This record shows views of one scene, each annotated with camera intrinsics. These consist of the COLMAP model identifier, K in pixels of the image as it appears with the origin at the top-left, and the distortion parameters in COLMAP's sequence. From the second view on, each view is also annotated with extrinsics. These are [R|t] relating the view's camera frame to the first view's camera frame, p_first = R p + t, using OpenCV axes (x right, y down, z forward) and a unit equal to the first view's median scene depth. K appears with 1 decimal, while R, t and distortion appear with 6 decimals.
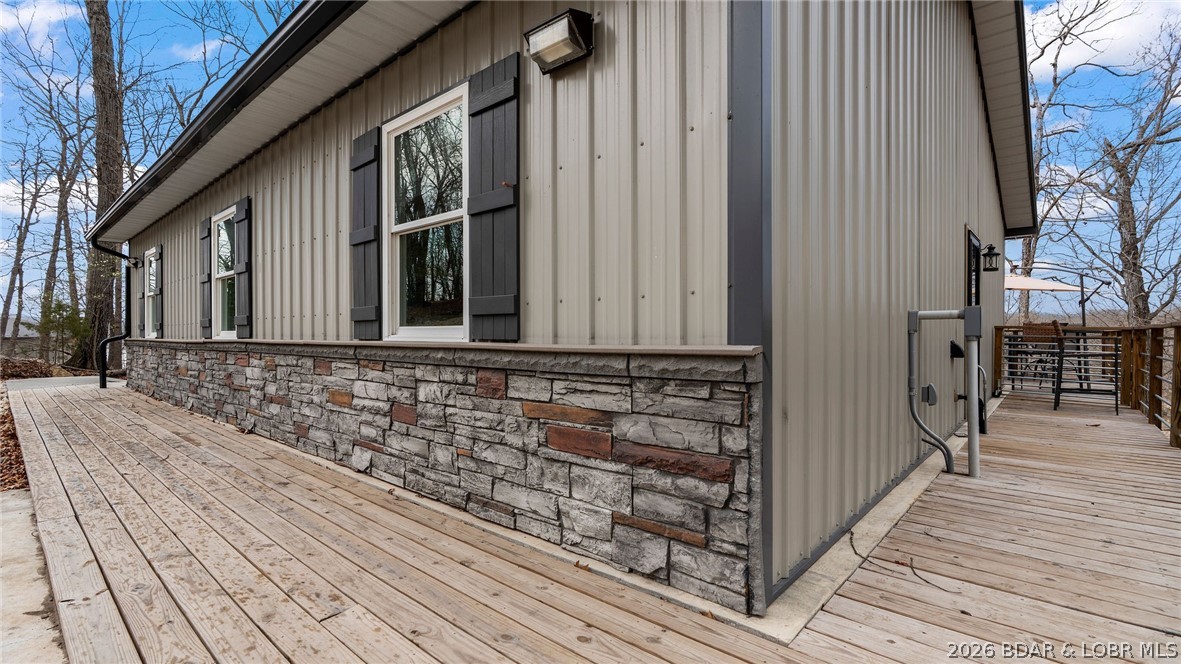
lens RADIAL K [[547.2, 0, 589.4], [0, 547.2, 329.5], [0, 0, 1]] dist [-0.003627, -0.000300]
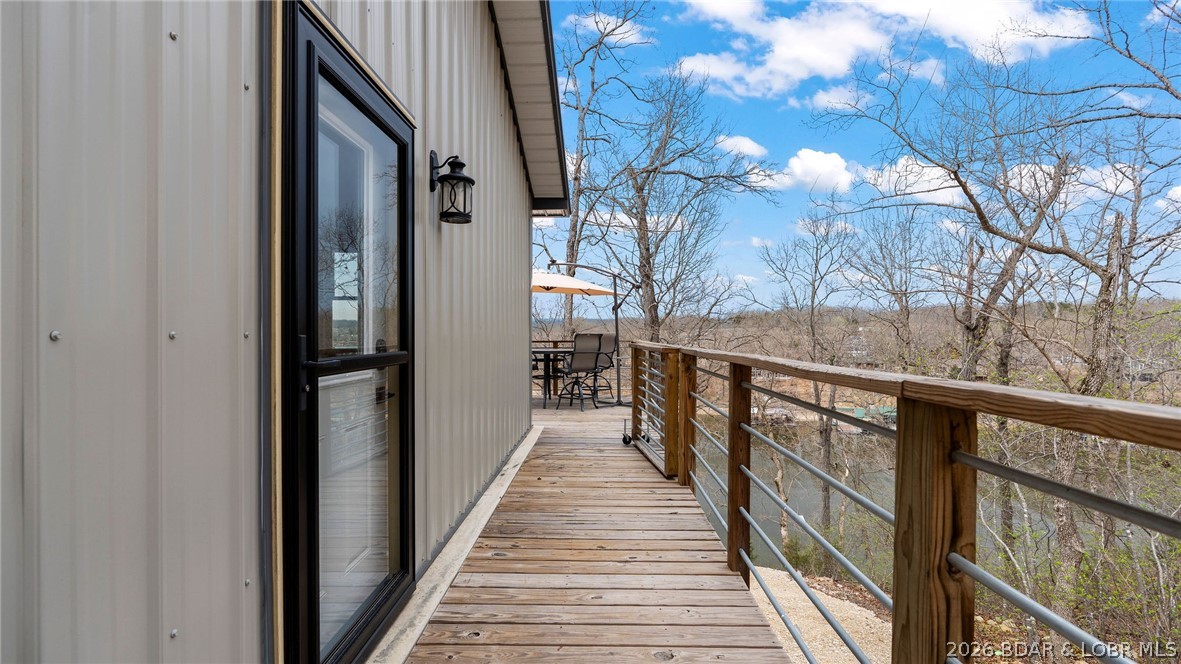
lens RADIAL K [[547.2, 0, 589.4], [0, 547.2, 329.5], [0, 0, 1]] dist [-0.003627, -0.000300]
pose [[0.769484, 0.000370, 0.638667, 0.208446], [0.004136, 0.999976, -0.005562, -0.008312], [-0.638653, 0.006921, 0.769464, 0.234965]]
